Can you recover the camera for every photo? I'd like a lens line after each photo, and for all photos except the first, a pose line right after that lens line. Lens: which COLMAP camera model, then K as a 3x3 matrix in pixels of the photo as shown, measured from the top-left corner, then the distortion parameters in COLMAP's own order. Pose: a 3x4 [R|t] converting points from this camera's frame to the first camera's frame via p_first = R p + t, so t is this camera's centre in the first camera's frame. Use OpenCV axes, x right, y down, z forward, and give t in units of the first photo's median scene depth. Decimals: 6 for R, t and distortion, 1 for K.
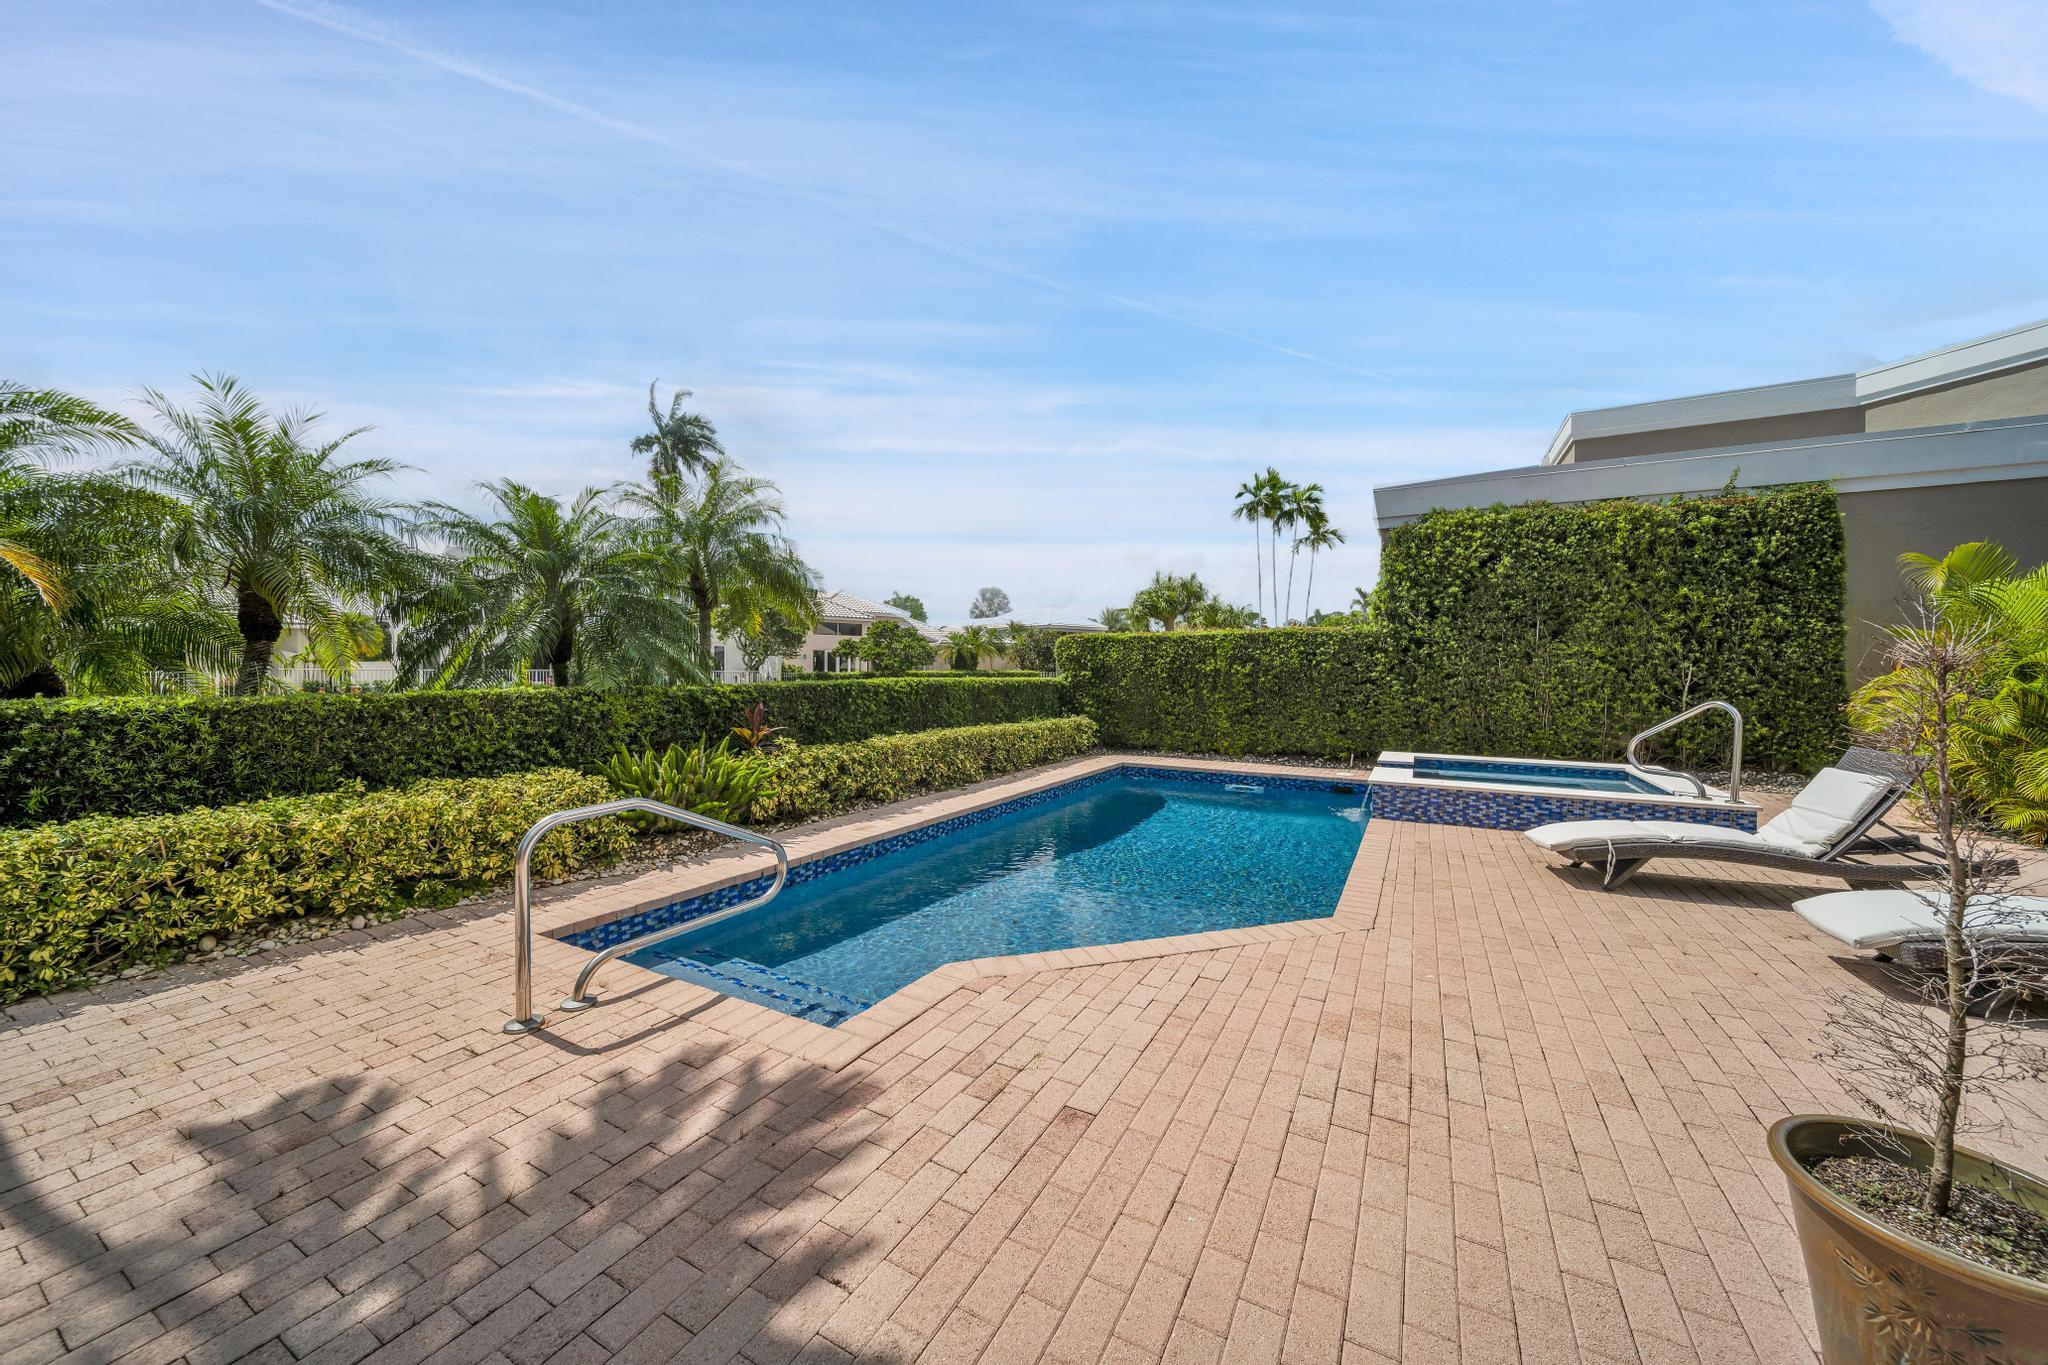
lens RADIAL K [[718.8, 0, 1030.2], [0, 718.8, 675.7], [0, 0, 1]] dist [0.000782, -0.002088]
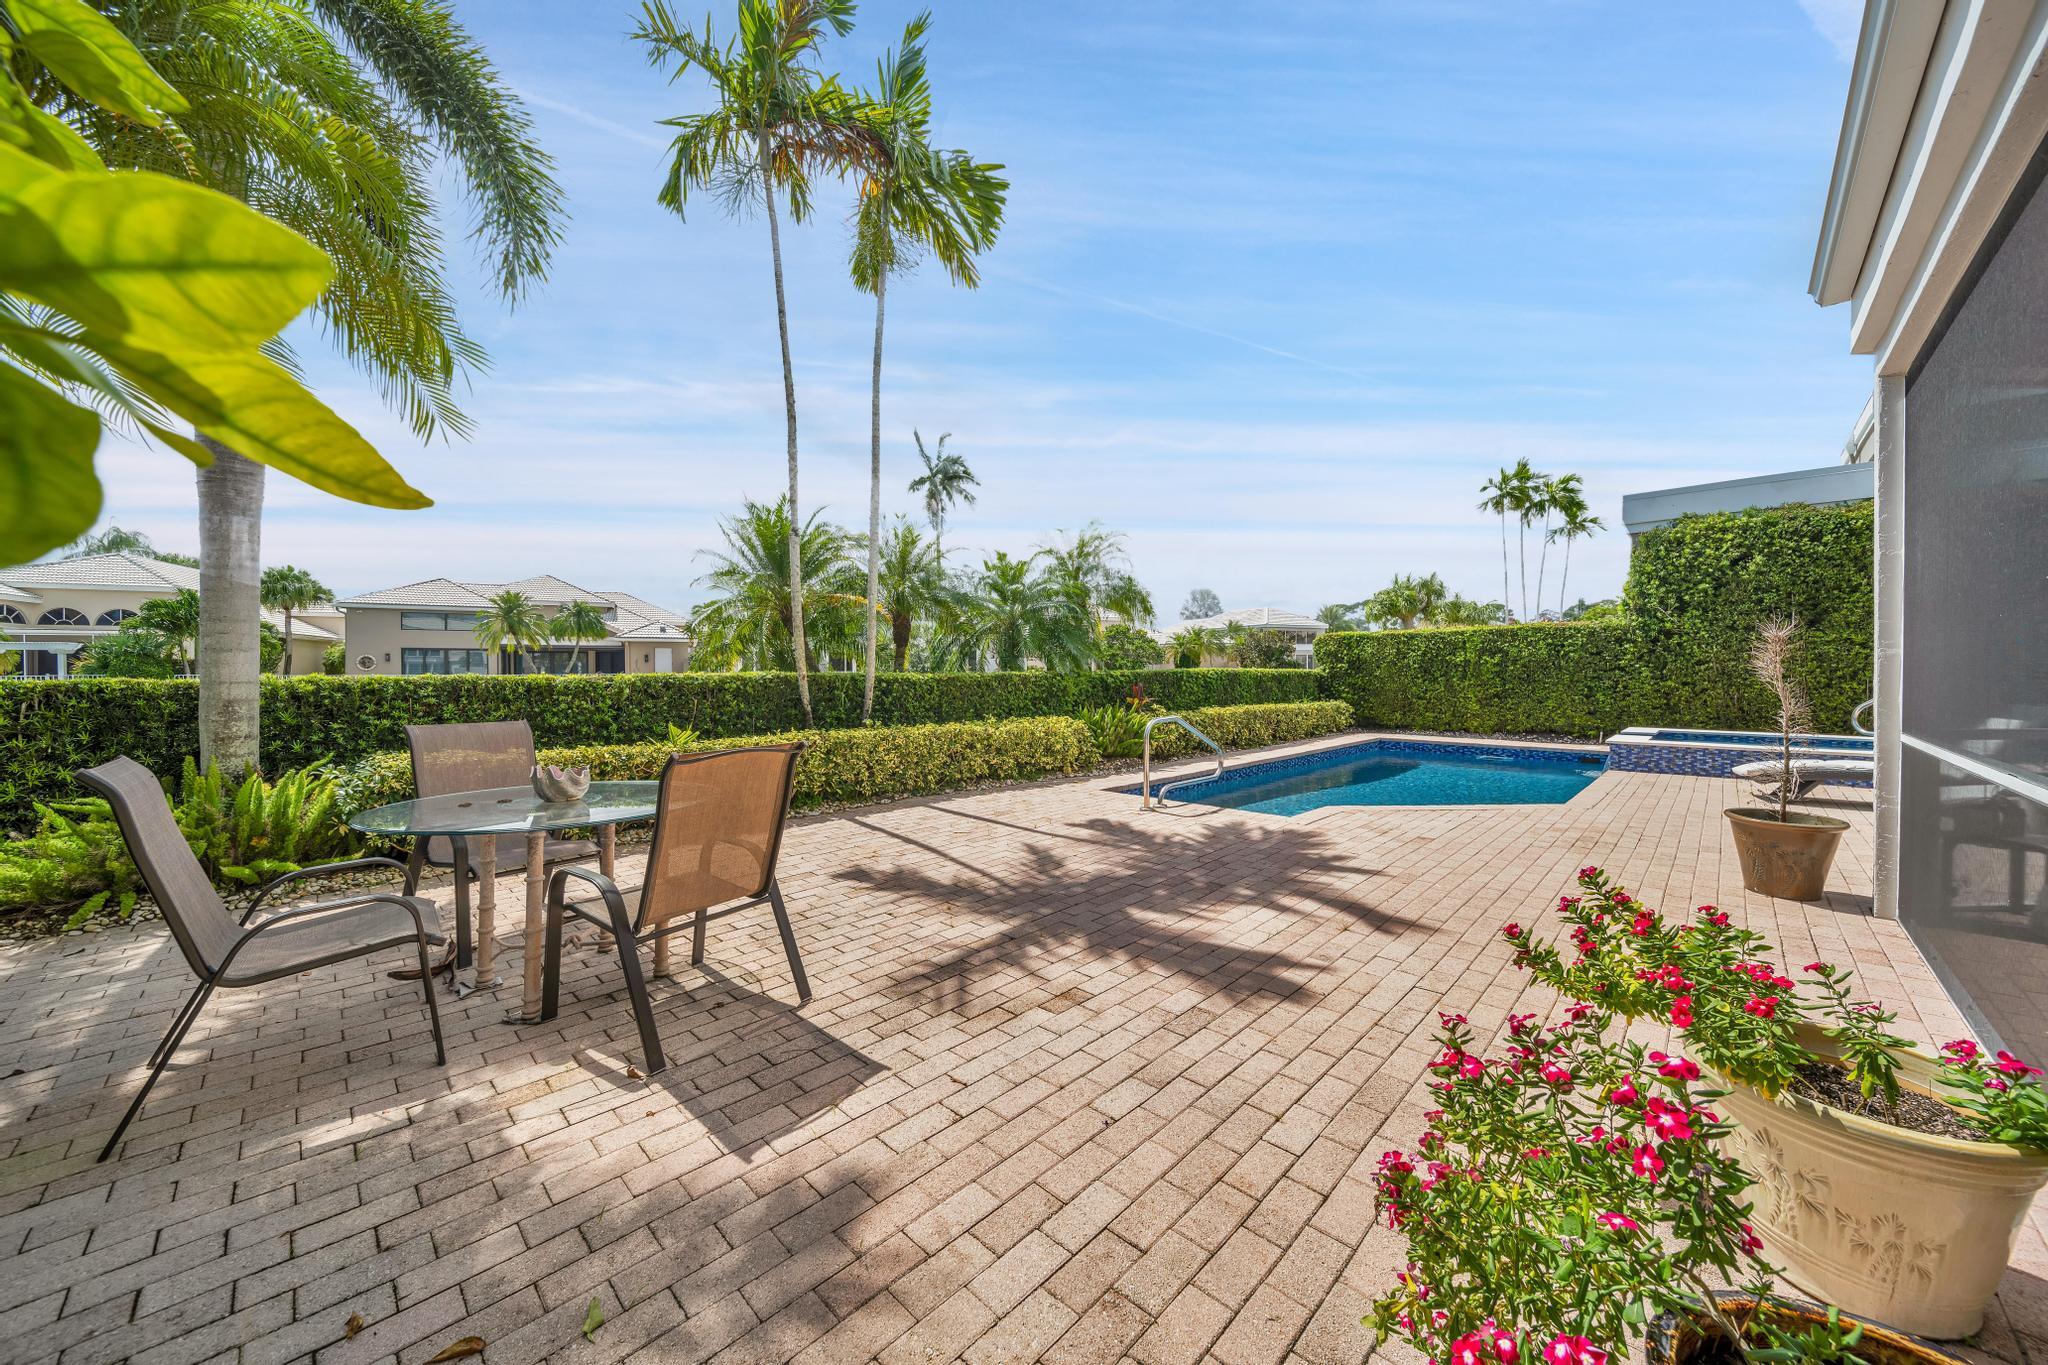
lens RADIAL K [[715.4, 0, 1027.0], [0, 715.4, 677.0], [0, 0, 1]] dist [0.001059, -0.003778]
pose [[0.960922, -0.006591, -0.276742, -0.124223], [0.006388, 0.999978, -0.001633, 0.018129], [0.276746, -0.000199, 0.960943, -0.372286]]
